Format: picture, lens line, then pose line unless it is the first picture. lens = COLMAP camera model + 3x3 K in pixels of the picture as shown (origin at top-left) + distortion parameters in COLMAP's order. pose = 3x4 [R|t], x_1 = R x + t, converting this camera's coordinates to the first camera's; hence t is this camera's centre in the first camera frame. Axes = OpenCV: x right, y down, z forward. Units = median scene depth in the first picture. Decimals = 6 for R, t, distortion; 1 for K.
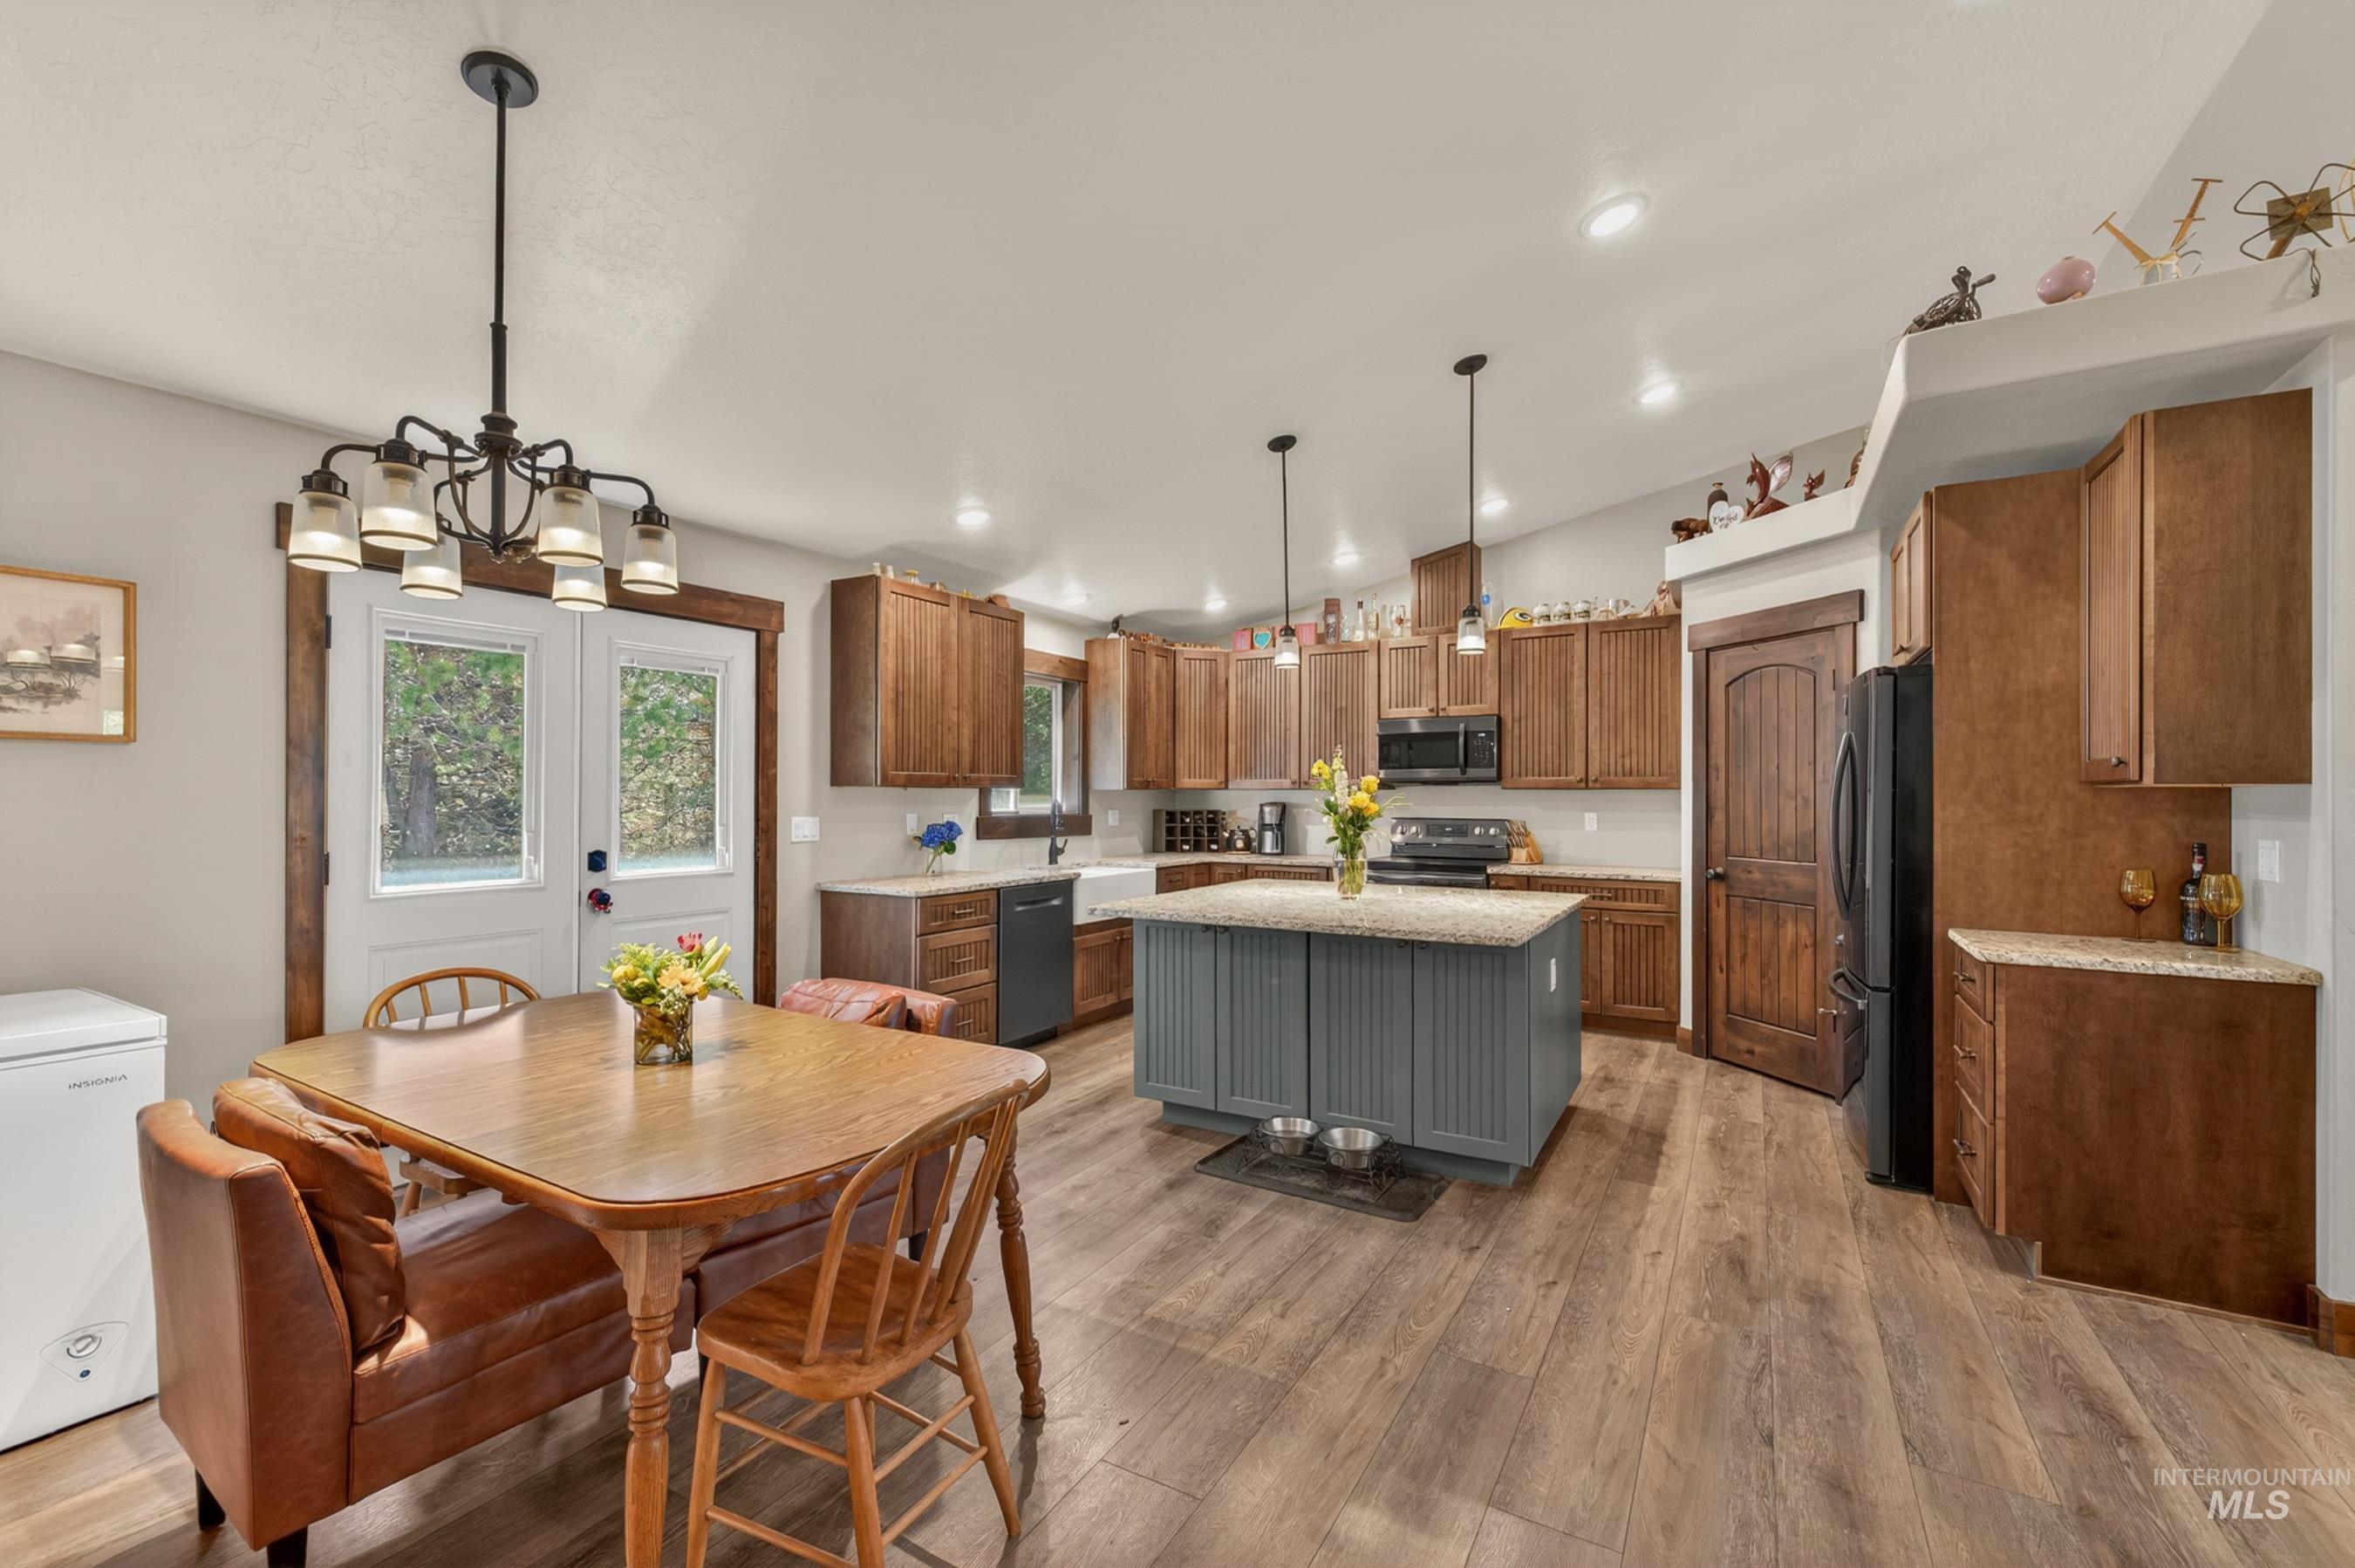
lens RADIAL K [[996.6, 0, 1179.4], [0, 996.6, 791.8], [0, 0, 1]] dist [0.005917, -0.000521]
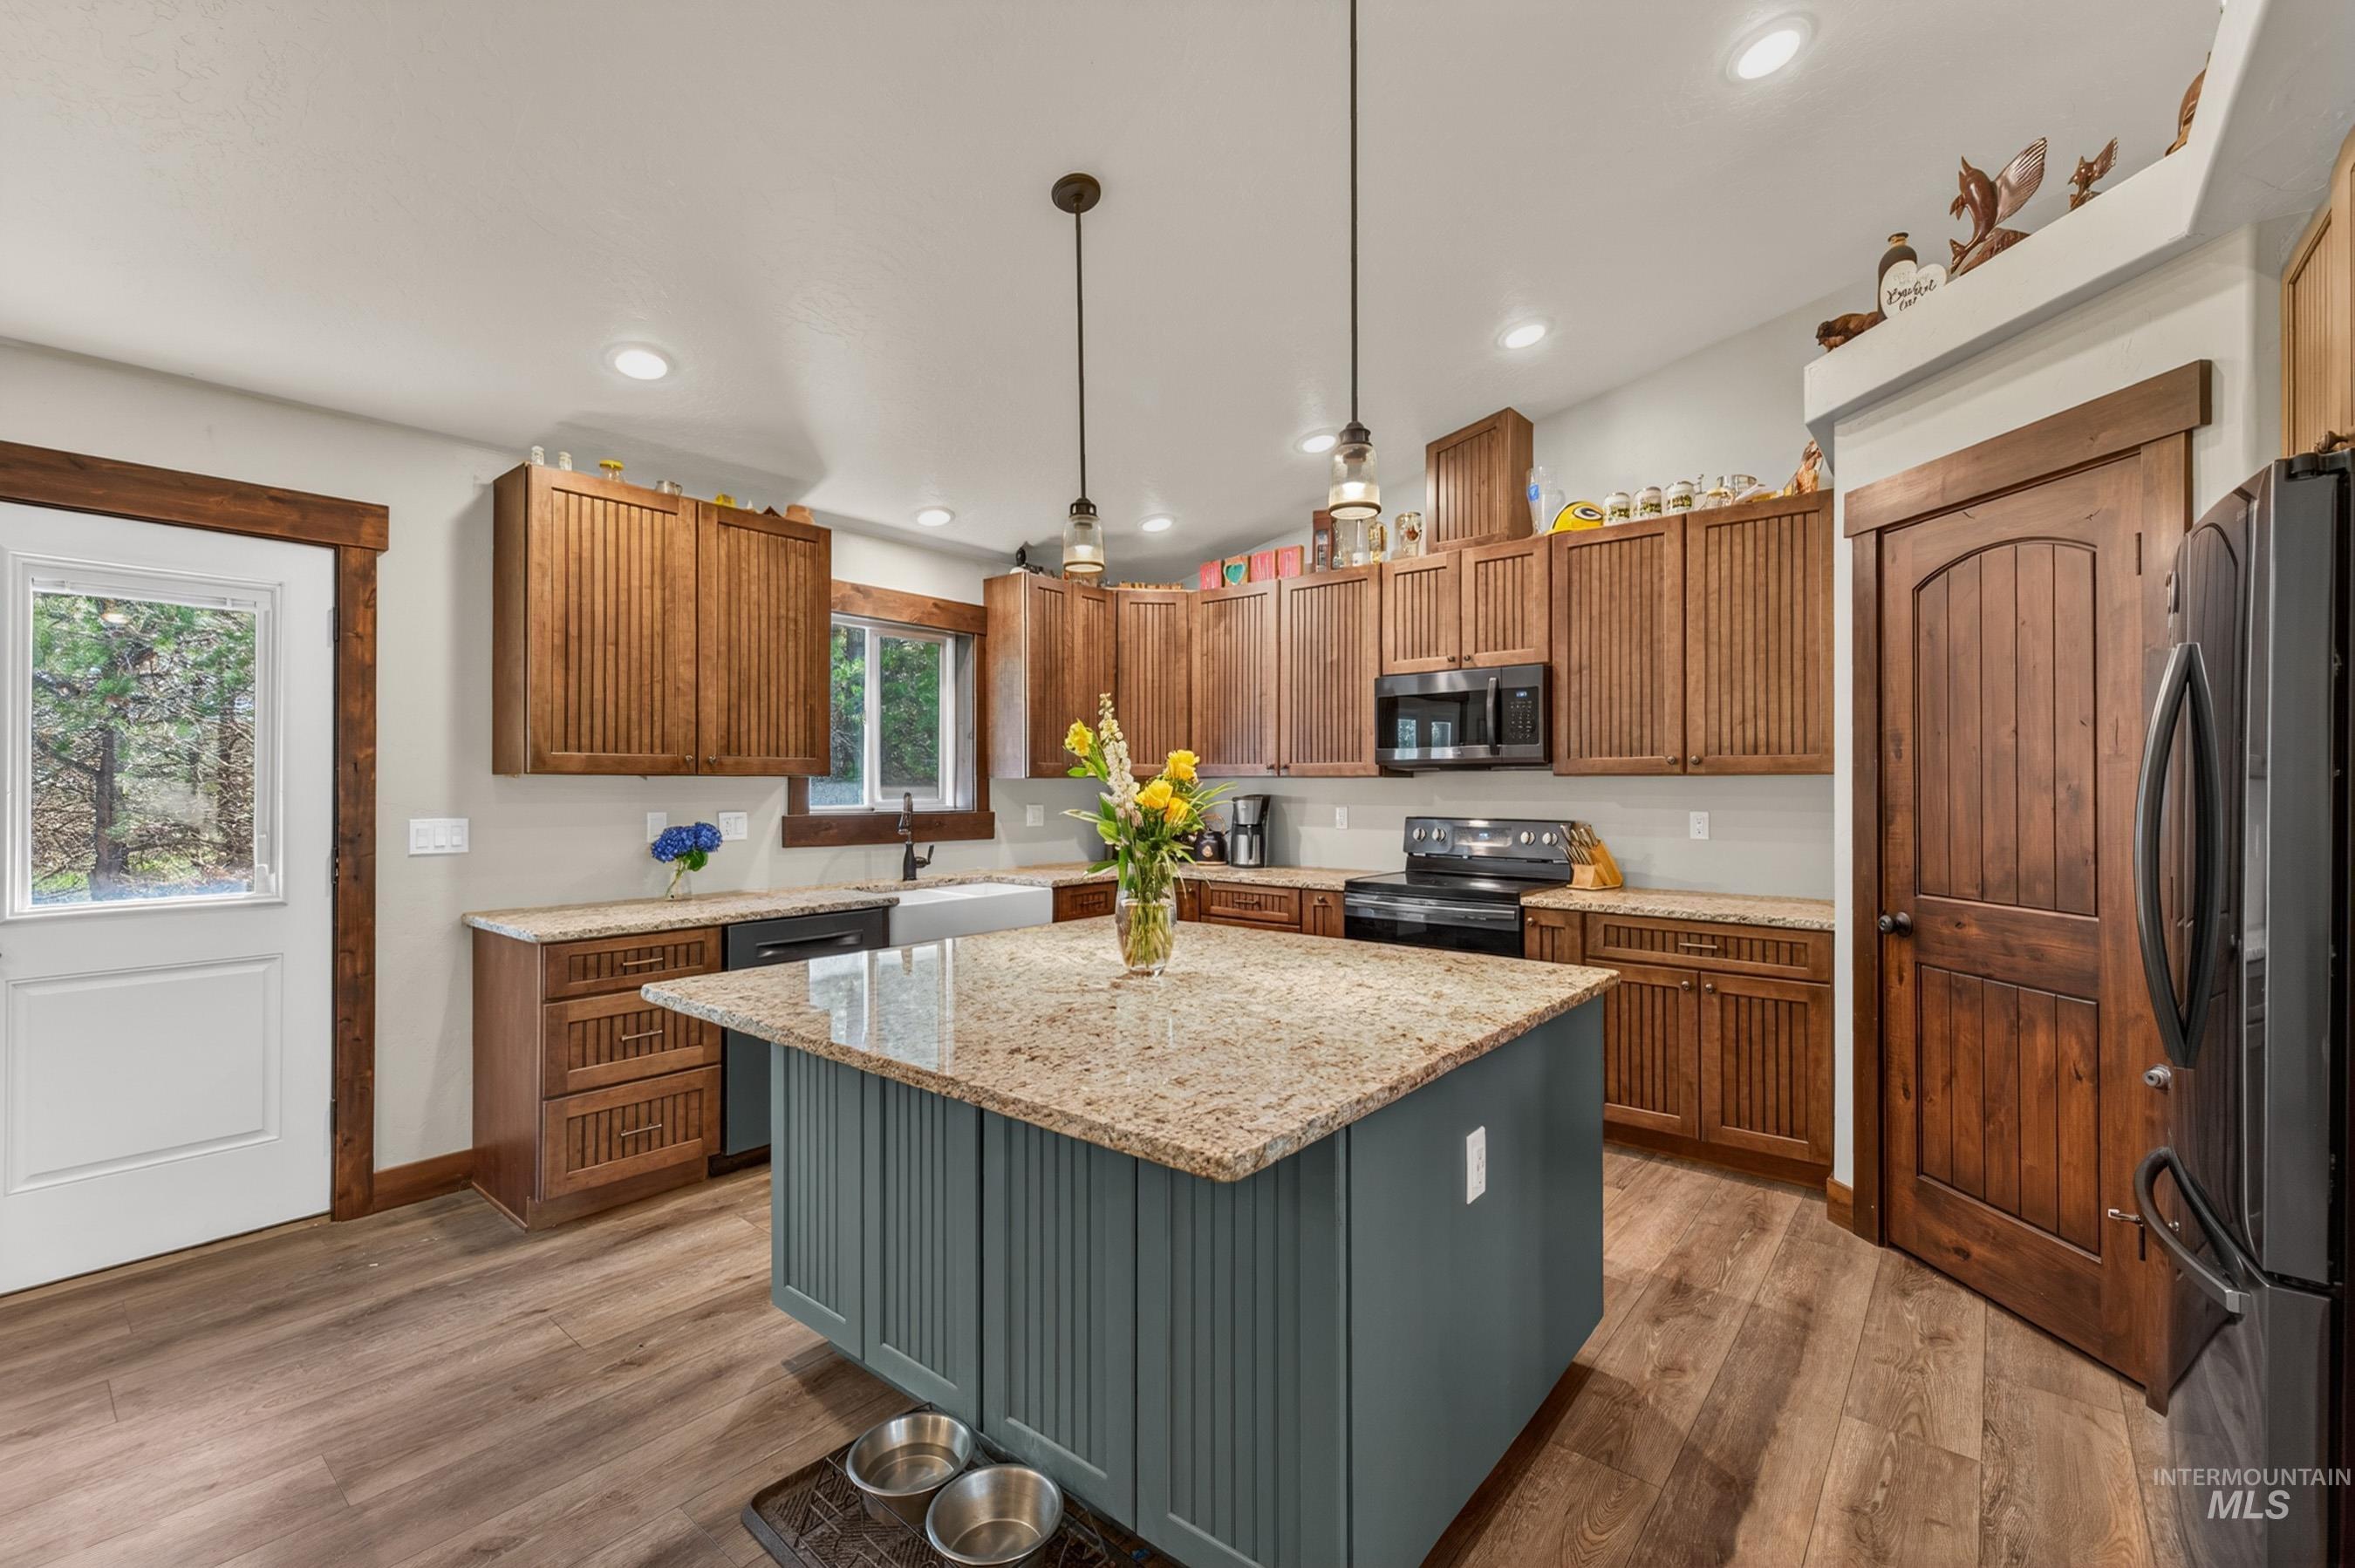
lens RADIAL K [[996.6, 0, 1185.3], [0, 996.6, 781.1], [0, 0, 1]] dist [0.005917, -0.000521]
pose [[0.986616, -0.002944, -0.163036, 0.233932], [0.002915, 0.999996, -0.000416, 0.000718], [0.163037, -0.000065, 0.986620, 0.376932]]
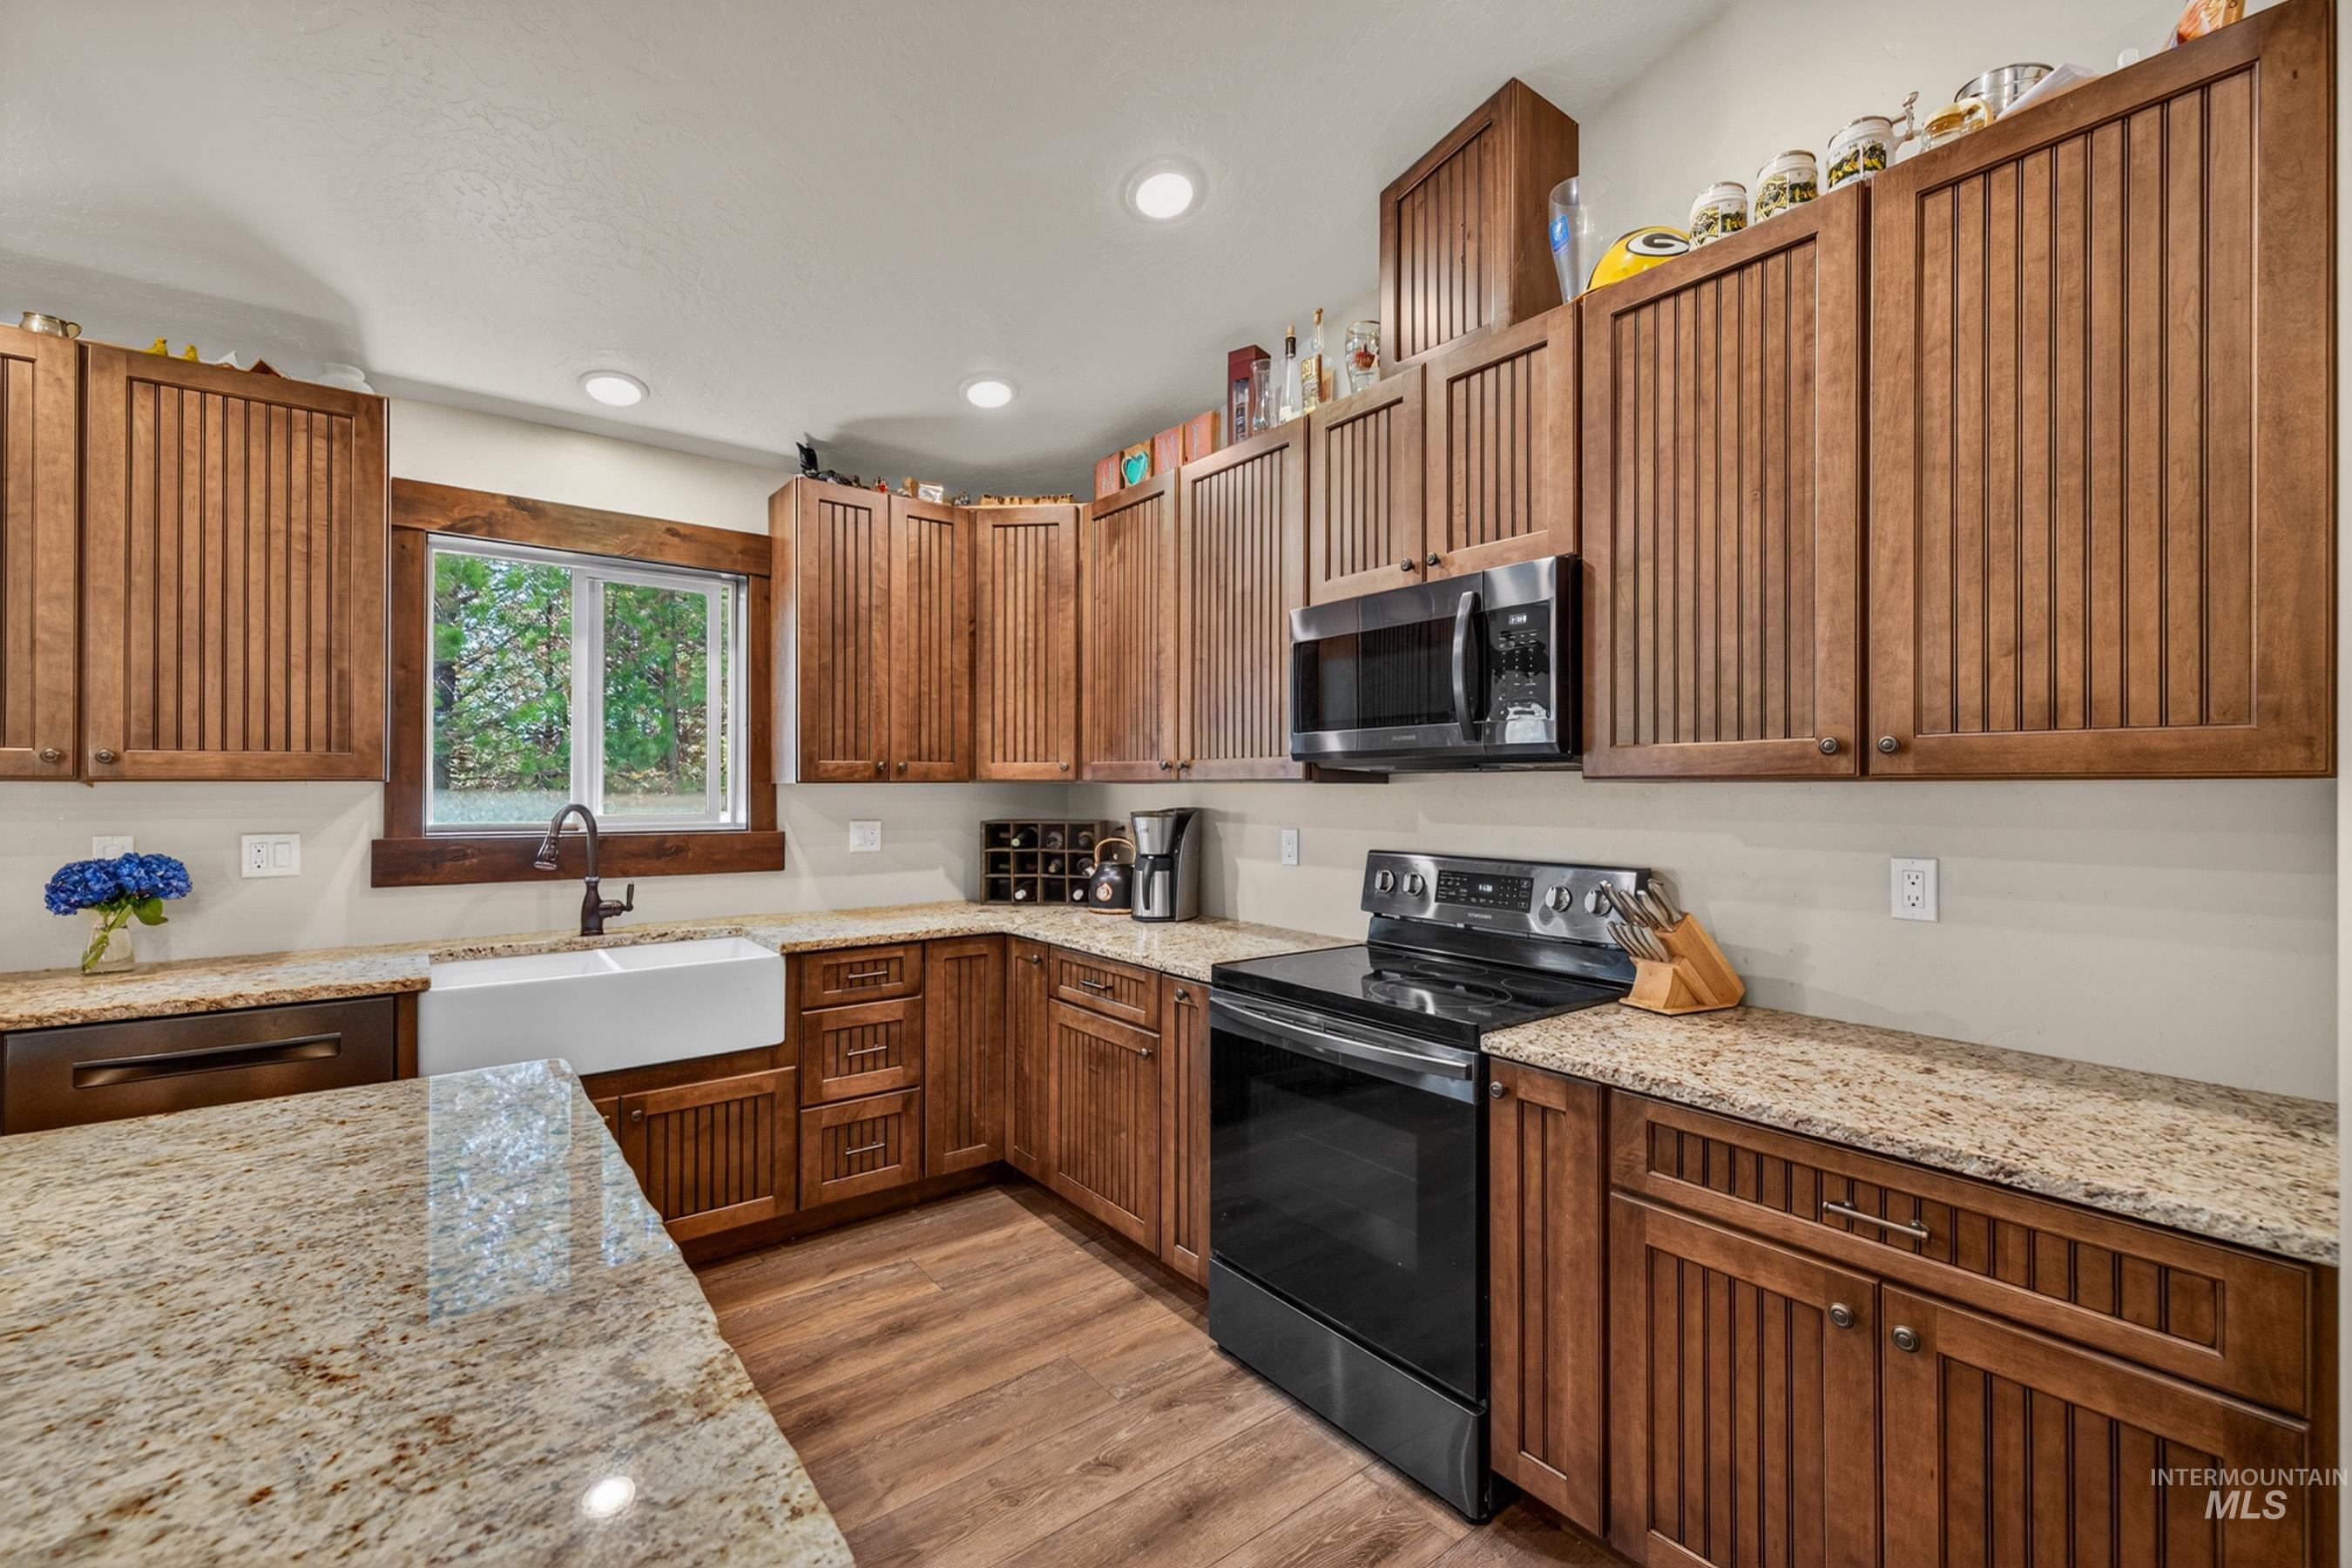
lens RADIAL K [[995.4, 0, 1176.2], [0, 995.4, 781.5], [0, 0, 1]] dist [0.005917, -0.000521]
pose [[0.925029, -0.002382, -0.379890, 0.398754], [0.001314, 0.999994, -0.003070, -0.001666], [0.379895, 0.002341, 0.925027, 0.793436]]
